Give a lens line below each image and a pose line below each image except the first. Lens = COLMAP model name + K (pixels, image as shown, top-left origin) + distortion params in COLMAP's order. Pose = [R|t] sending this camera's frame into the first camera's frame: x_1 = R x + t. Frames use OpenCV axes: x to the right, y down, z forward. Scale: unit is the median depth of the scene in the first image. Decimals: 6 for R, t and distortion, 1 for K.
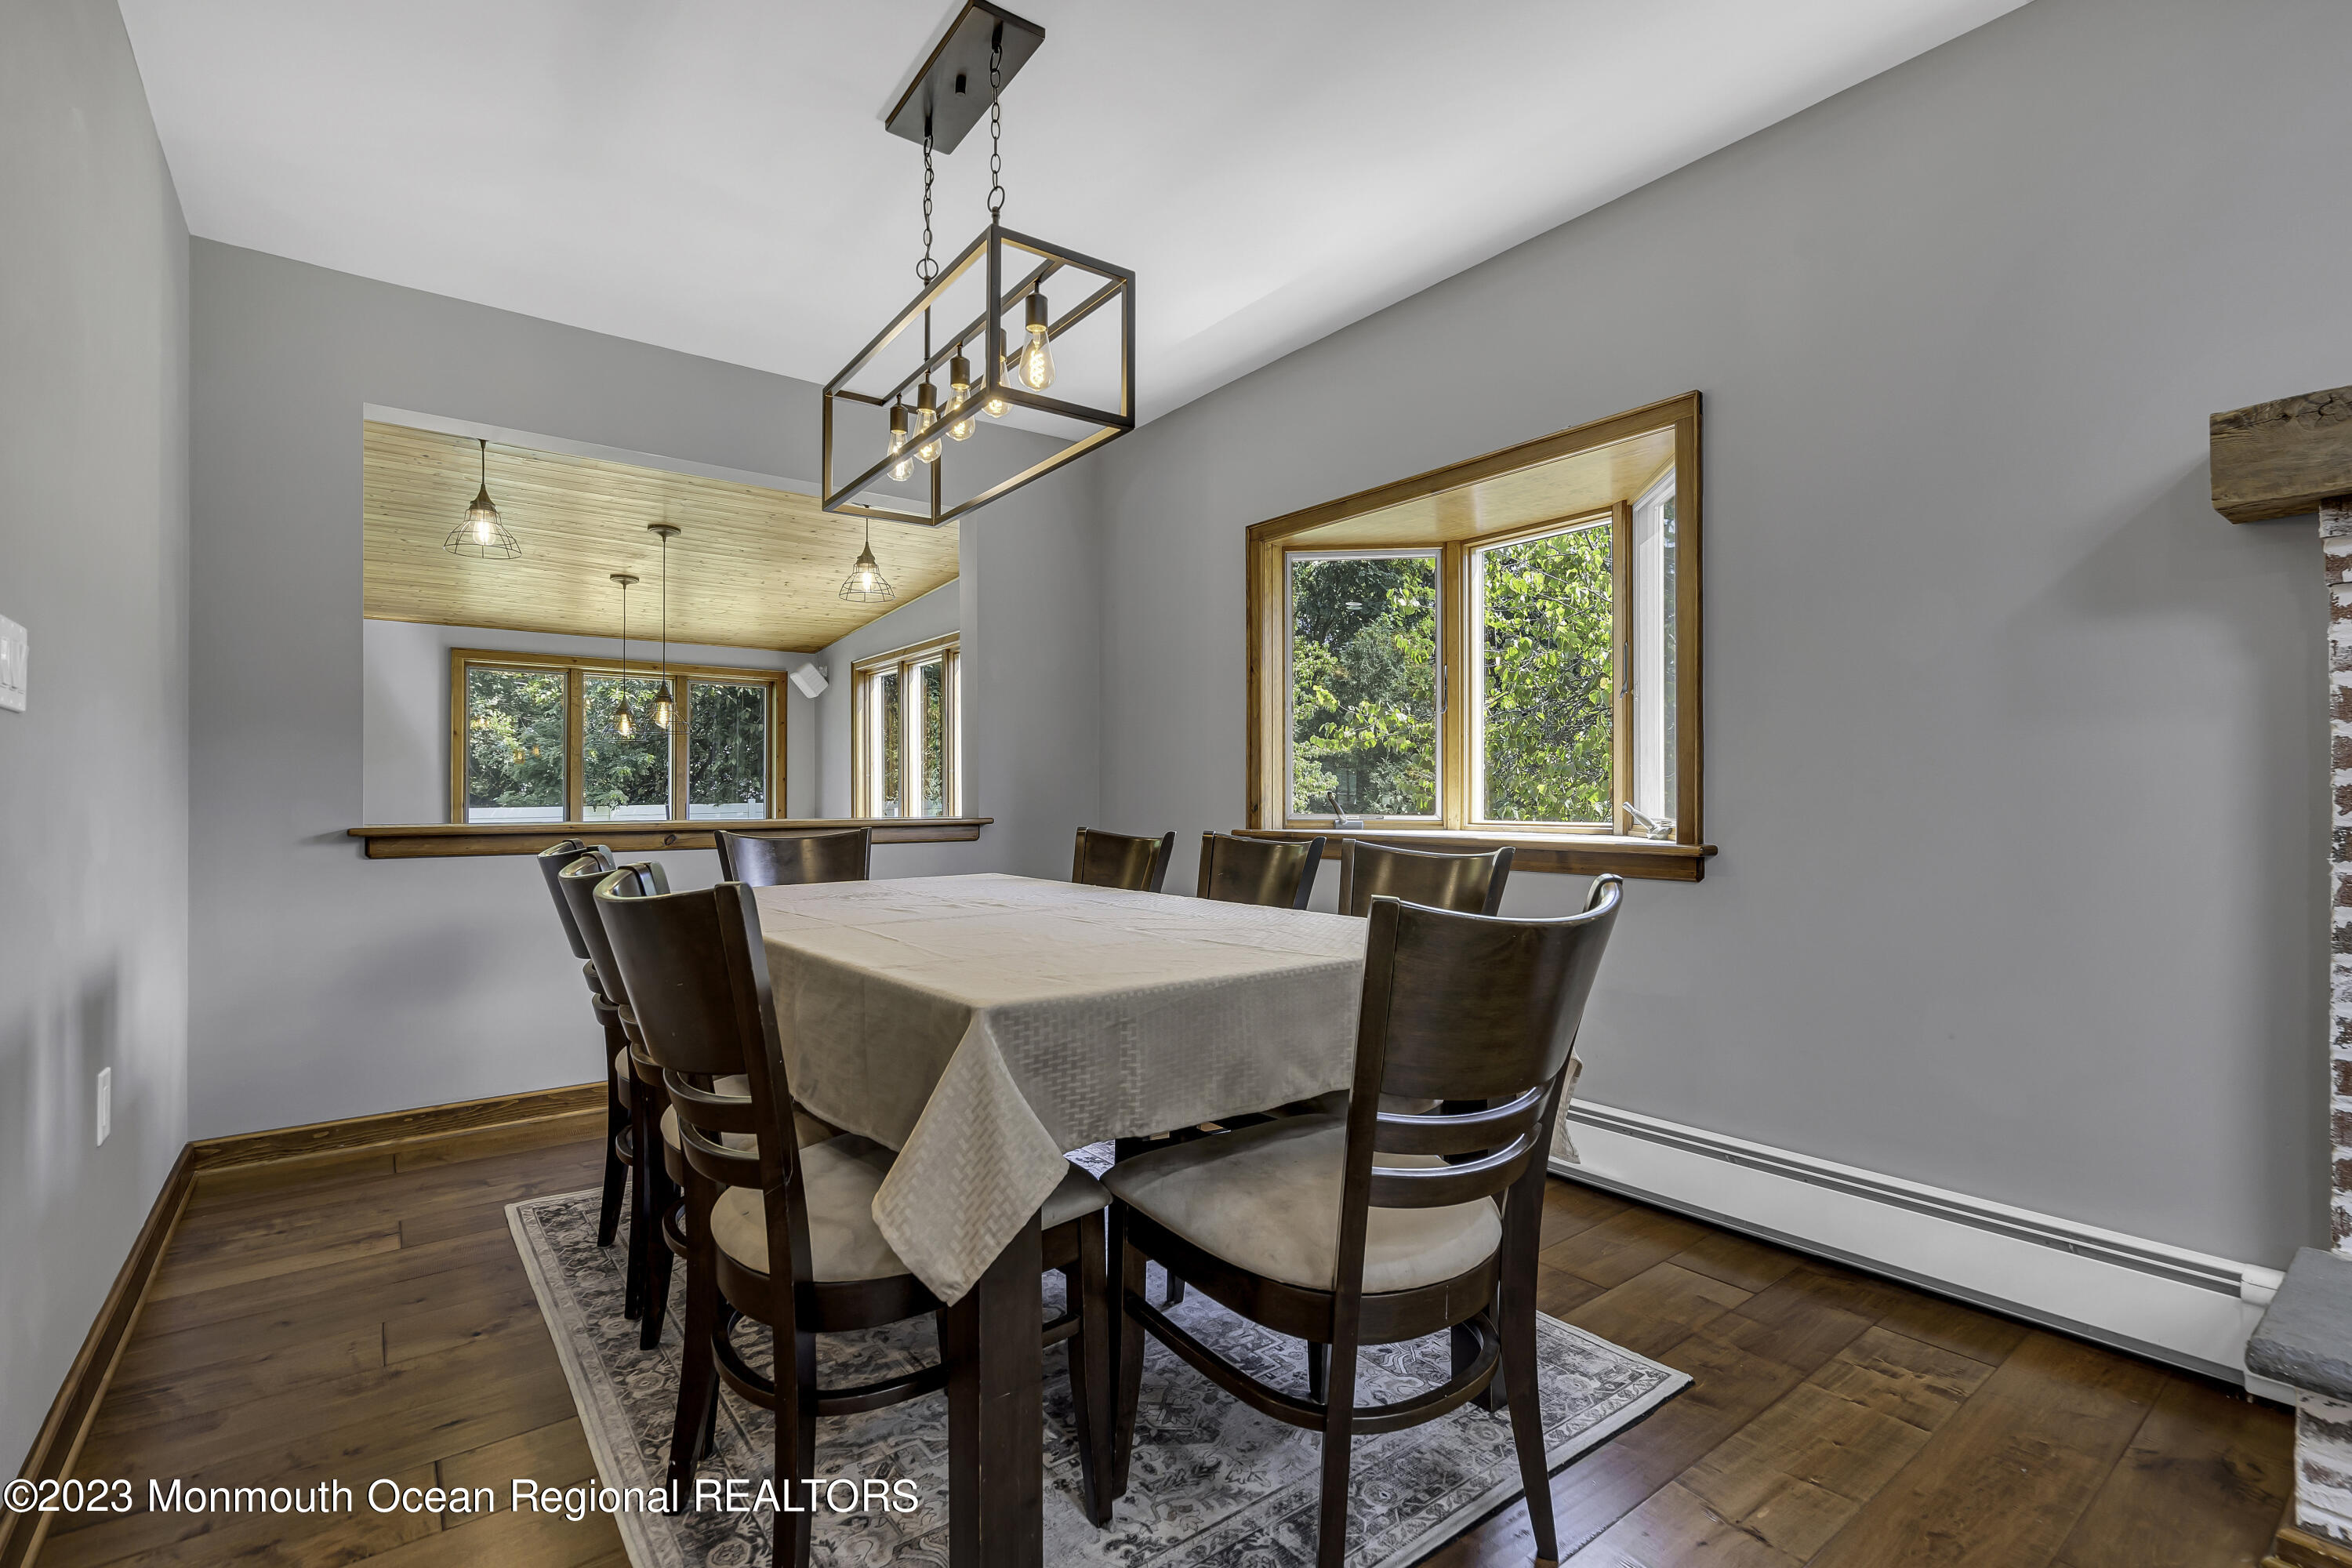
lens RADIAL K [[1062.1, 0, 1170.3], [0, 1062.1, 793.8], [0, 0, 1]] dist [-0.000924, -0.000064]
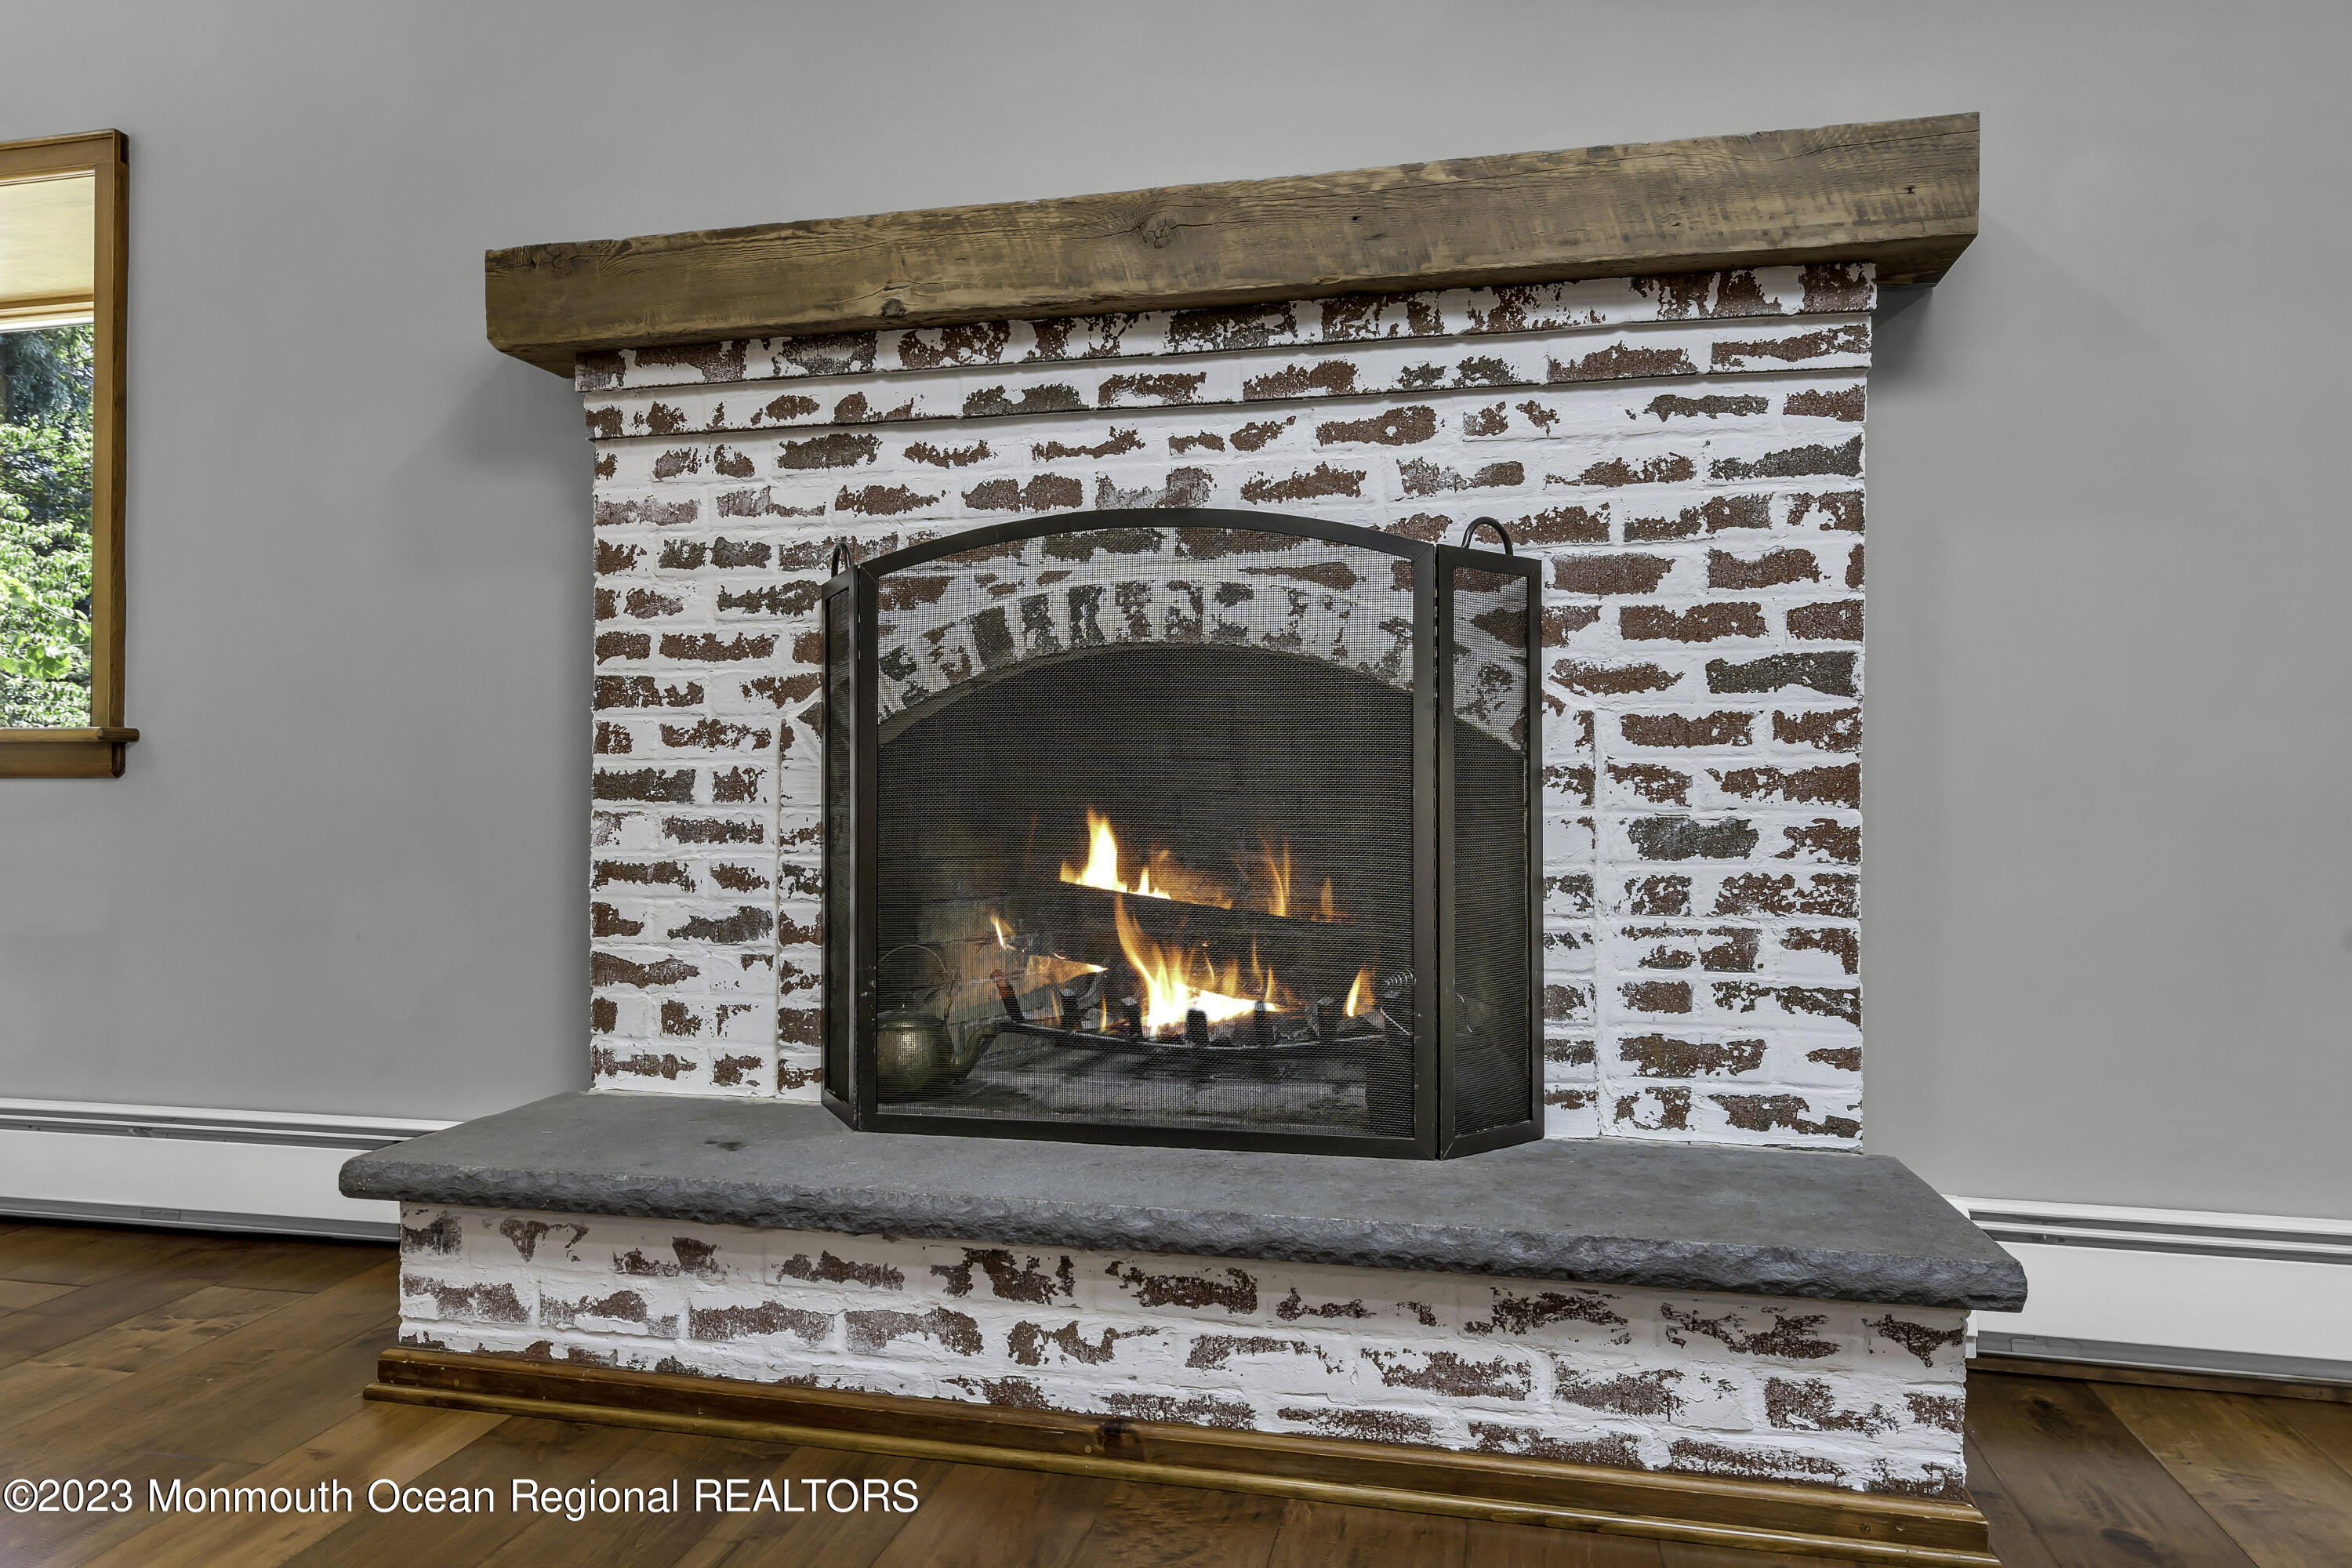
lens RADIAL K [[1479.0, 0, 1176.0], [0, 1479.0, 784.0], [0, 0, 1]] dist [0.002898, 0.000982]
pose [[0.763201, 0.004514, 0.646145, 0.604398], [-0.001362, 0.999985, -0.005376, 0.142287], [-0.646159, 0.003223, 0.763196, -0.456283]]
